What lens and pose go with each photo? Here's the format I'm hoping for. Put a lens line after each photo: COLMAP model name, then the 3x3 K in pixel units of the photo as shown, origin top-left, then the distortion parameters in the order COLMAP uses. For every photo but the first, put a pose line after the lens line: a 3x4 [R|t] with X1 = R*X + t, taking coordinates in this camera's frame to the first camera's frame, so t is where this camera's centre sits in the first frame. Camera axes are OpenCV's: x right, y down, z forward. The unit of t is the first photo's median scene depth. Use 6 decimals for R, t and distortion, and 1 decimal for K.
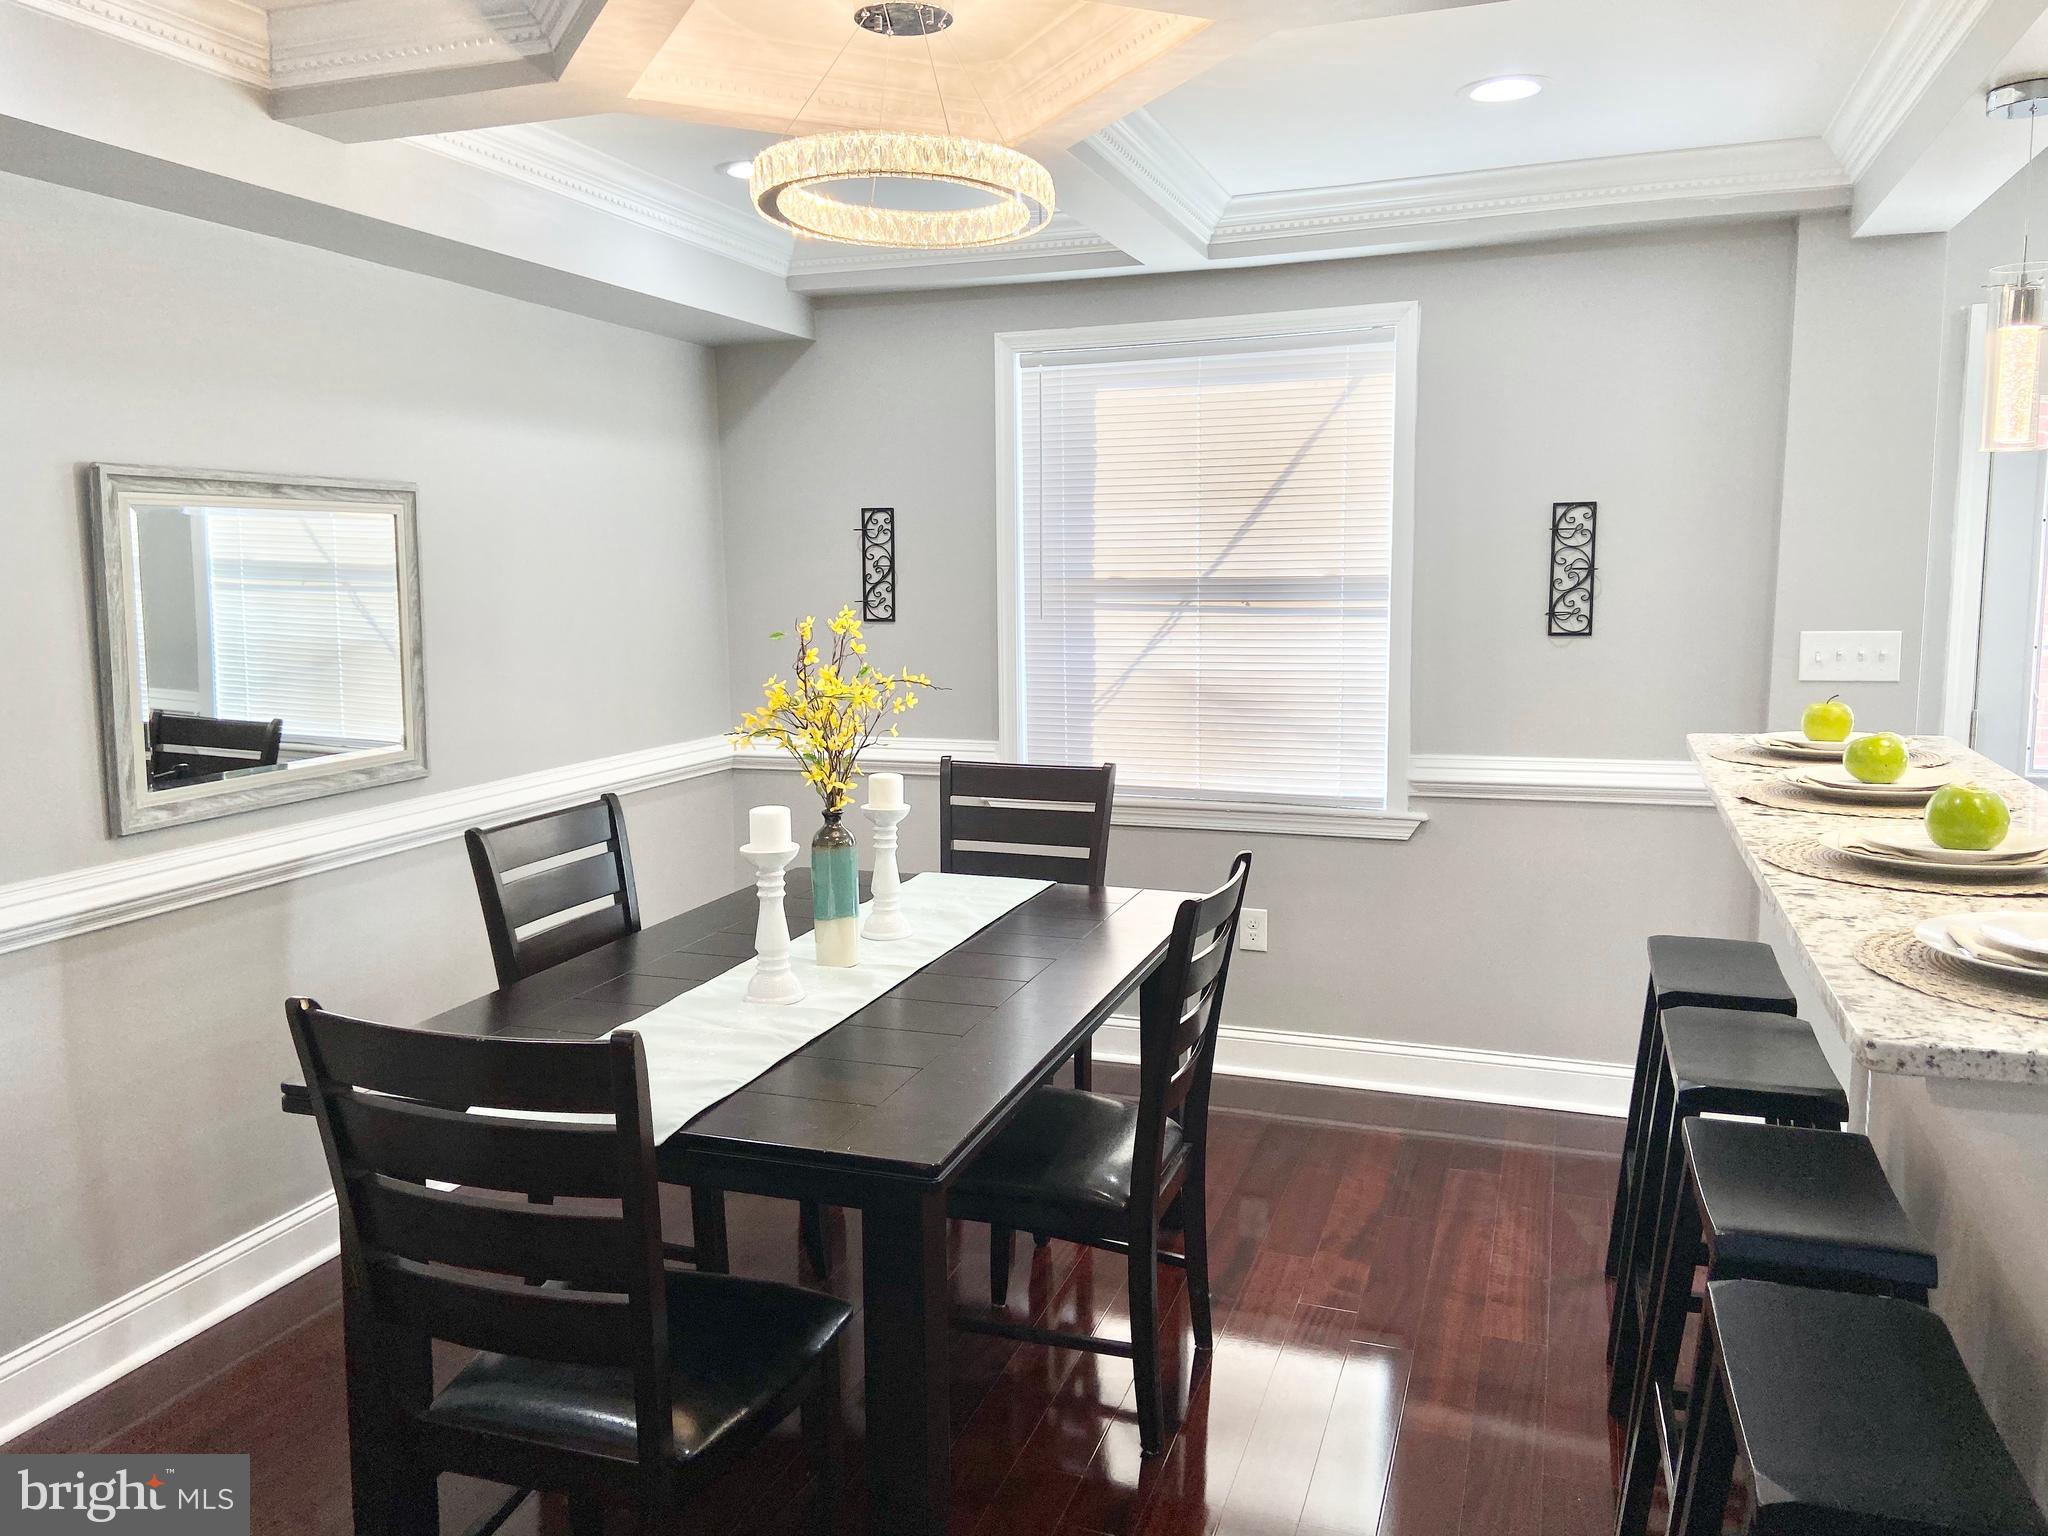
lens RADIAL K [[1564.2, 0, 1004.7], [0, 1564.2, 766.8], [0, 0, 1]] dist [0.062363, -0.067736]
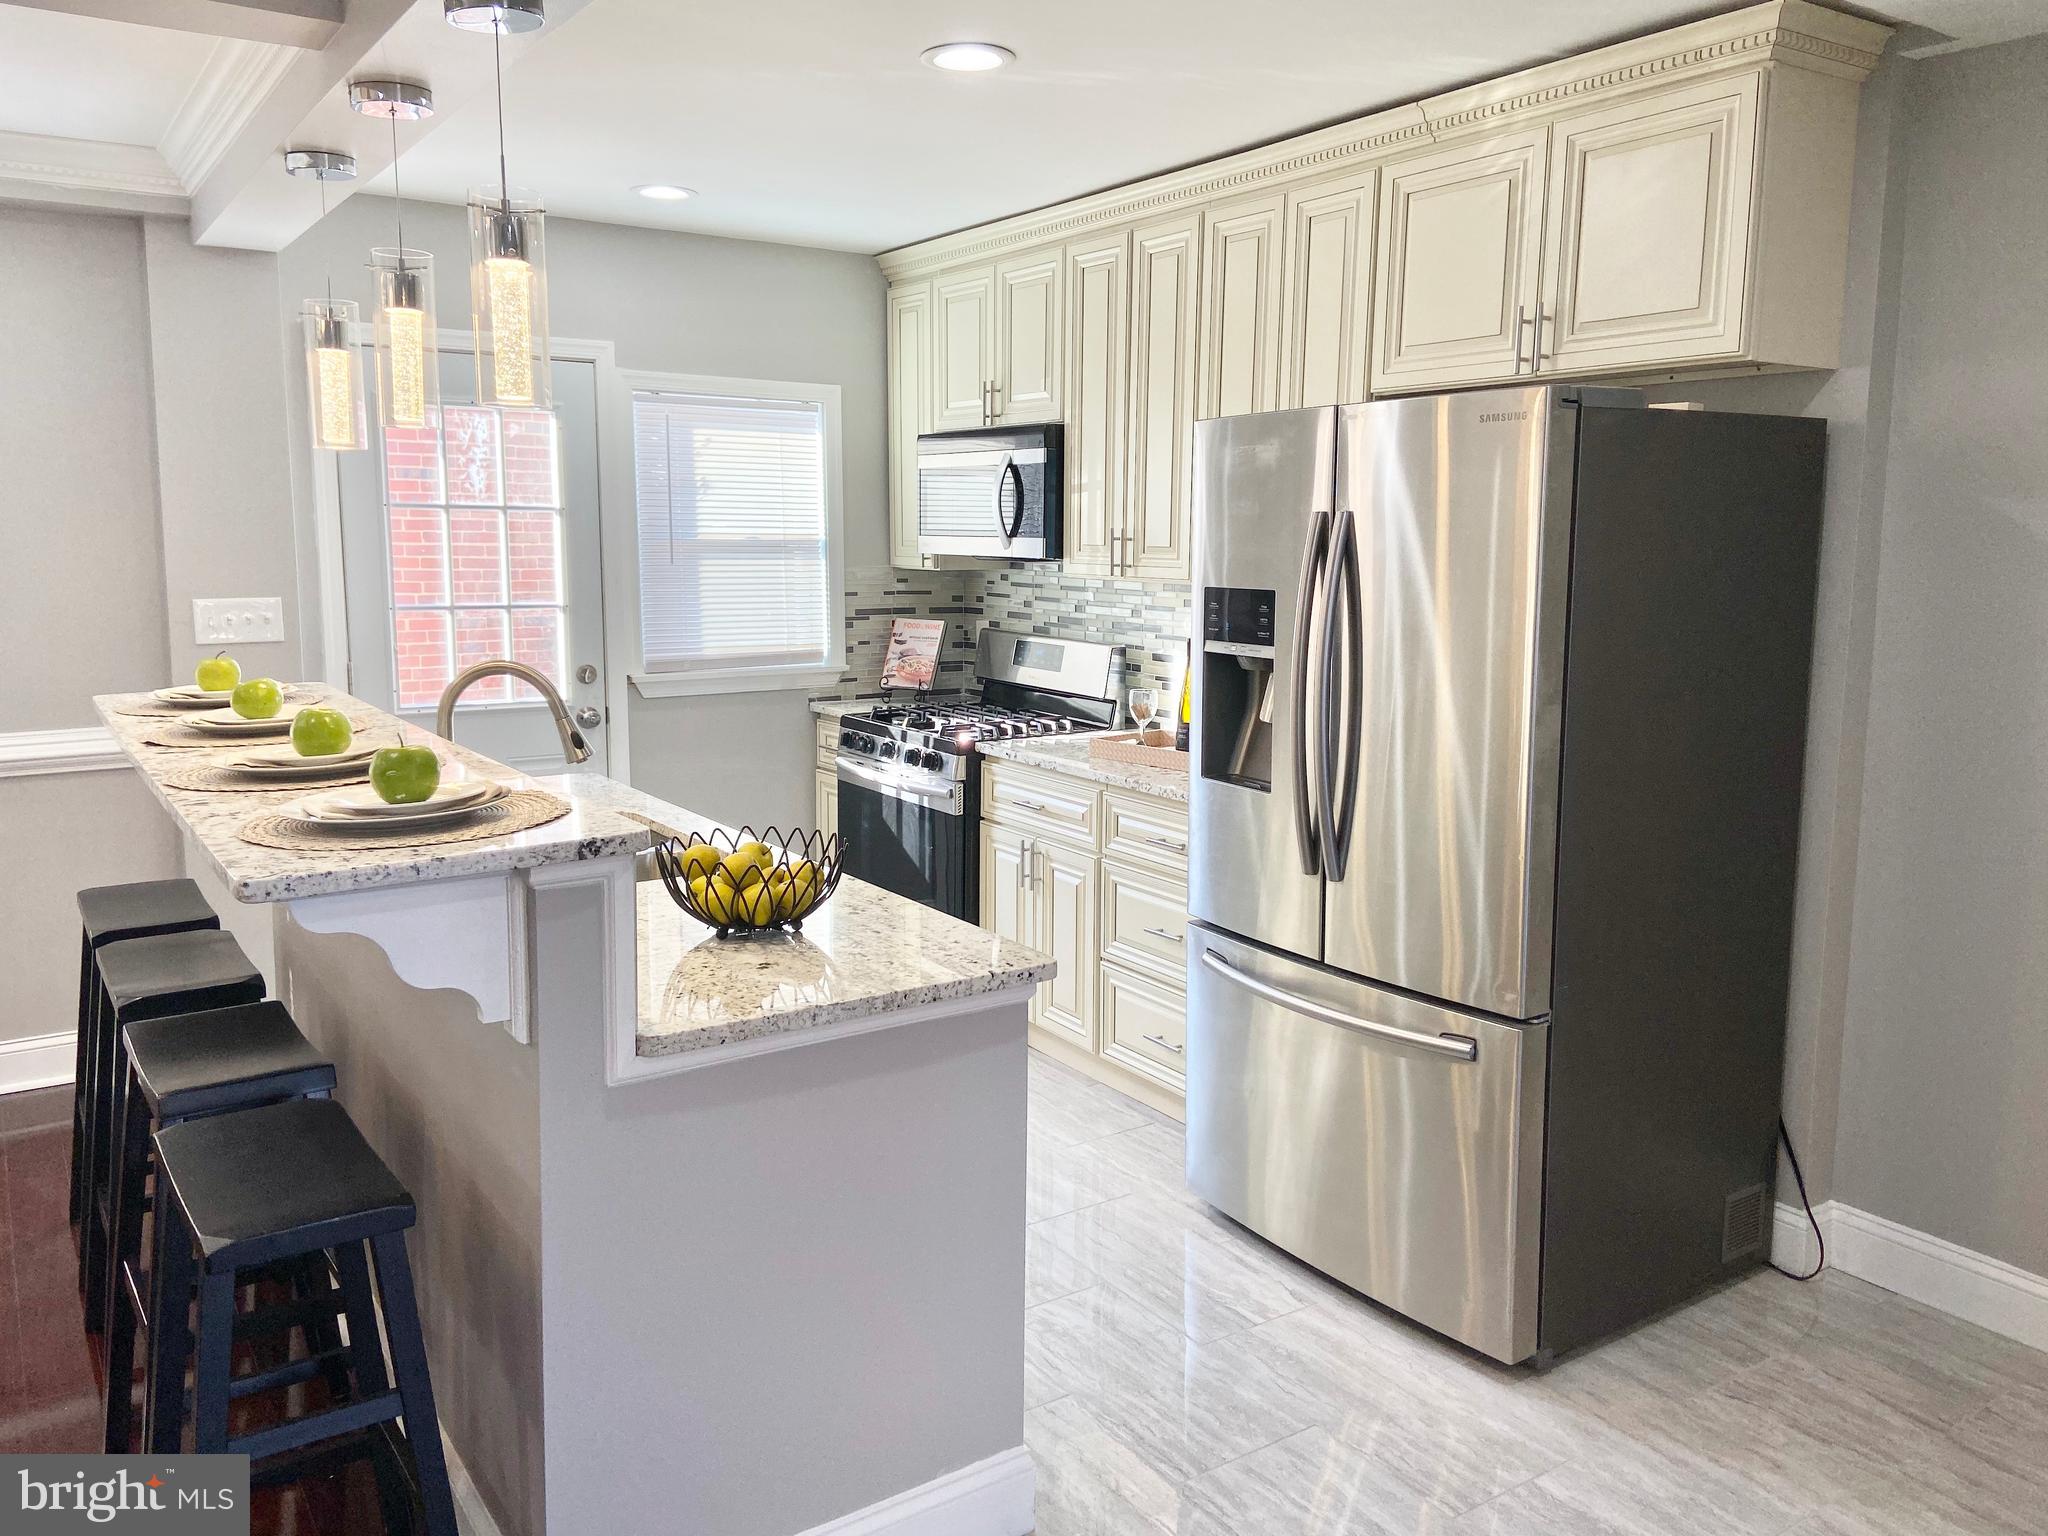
lens RADIAL K [[1564.2, 0, 1052.4], [0, 1564.2, 741.1], [0, 0, 1]] dist [0.062363, -0.067736]
pose [[0.582463, -0.093411, 0.807472, -0.065647], [0.094987, 0.994391, 0.046517, 0.024690], [-0.807288, 0.049605, 0.588069, -0.173962]]
